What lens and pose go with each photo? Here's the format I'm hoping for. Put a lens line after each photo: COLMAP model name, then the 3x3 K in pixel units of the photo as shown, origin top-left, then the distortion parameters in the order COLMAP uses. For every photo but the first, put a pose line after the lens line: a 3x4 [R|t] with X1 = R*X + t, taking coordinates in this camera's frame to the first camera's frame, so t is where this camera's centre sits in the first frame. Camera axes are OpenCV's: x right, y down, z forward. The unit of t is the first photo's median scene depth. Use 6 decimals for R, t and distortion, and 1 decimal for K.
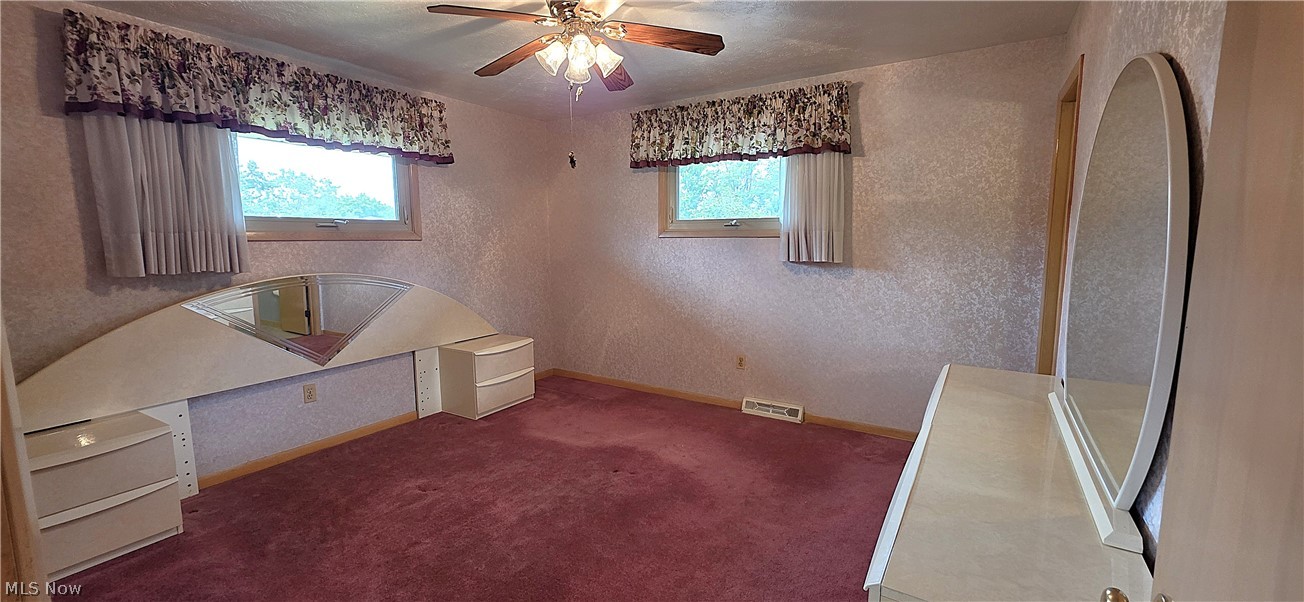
lens RADIAL K [[517.8, 0, 652.0], [0, 517.8, 301.0], [0, 0, 1]] dist [0.000171, -0.000559]
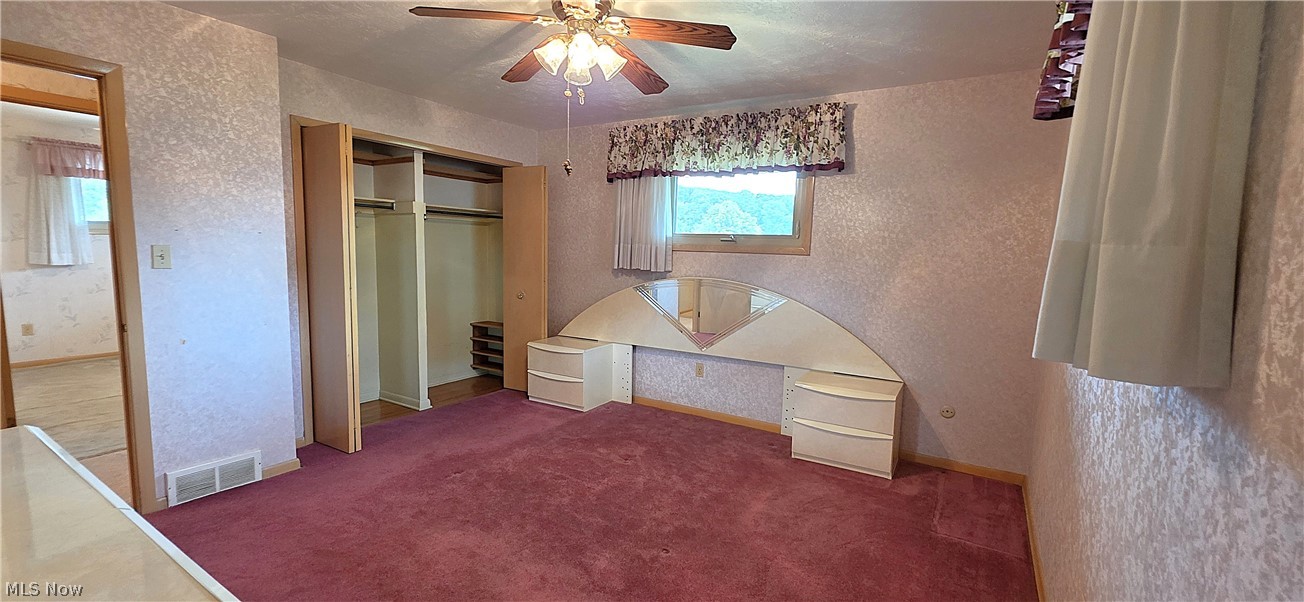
lens RADIAL K [[517.8, 0, 652.0], [0, 517.8, 301.0], [0, 0, 1]] dist [0.000171, -0.000559]
pose [[0.017692, 0.109756, -0.993801, 0.602237], [-0.147059, 0.983432, 0.105993, -0.109776], [0.988969, 0.144272, 0.033540, 0.823075]]
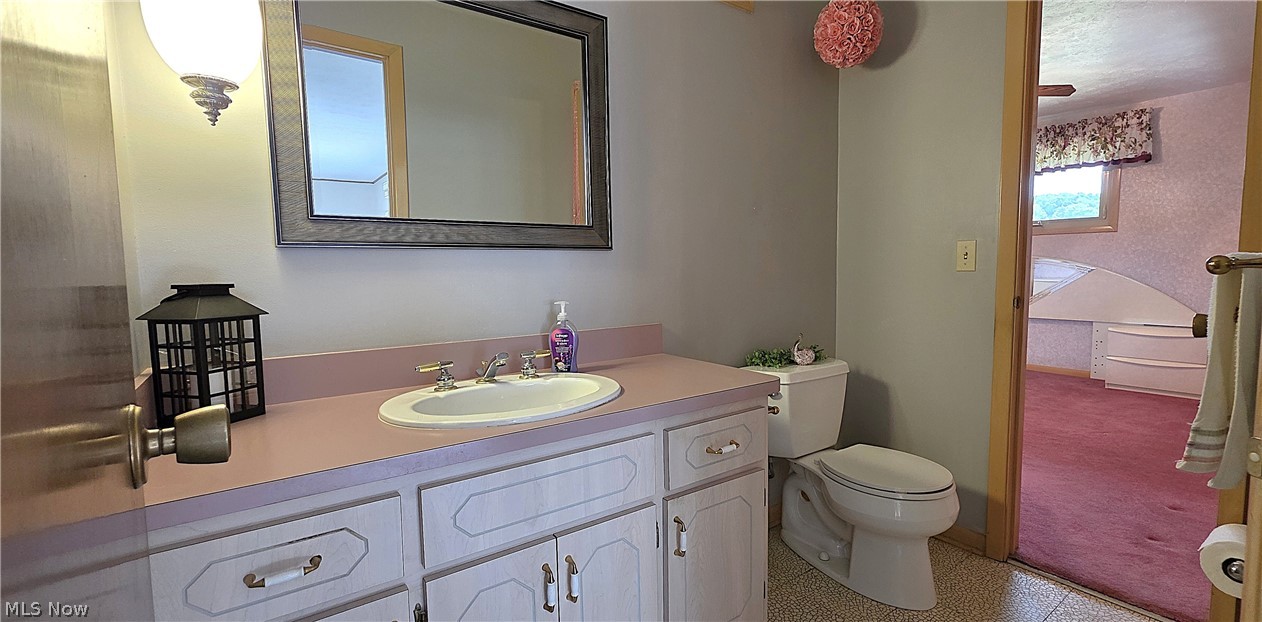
lens RADIAL K [[533.5, 0, 665.5], [0, 533.5, 313.1], [0, 0, 1]] dist [0.000102, -0.000055]
pose [[-0.330976, 0.084125, -0.939882, 1.265824], [-0.101757, 0.987028, 0.124179, 0.025158], [0.938137, 0.136740, -0.318122, 0.525519]]
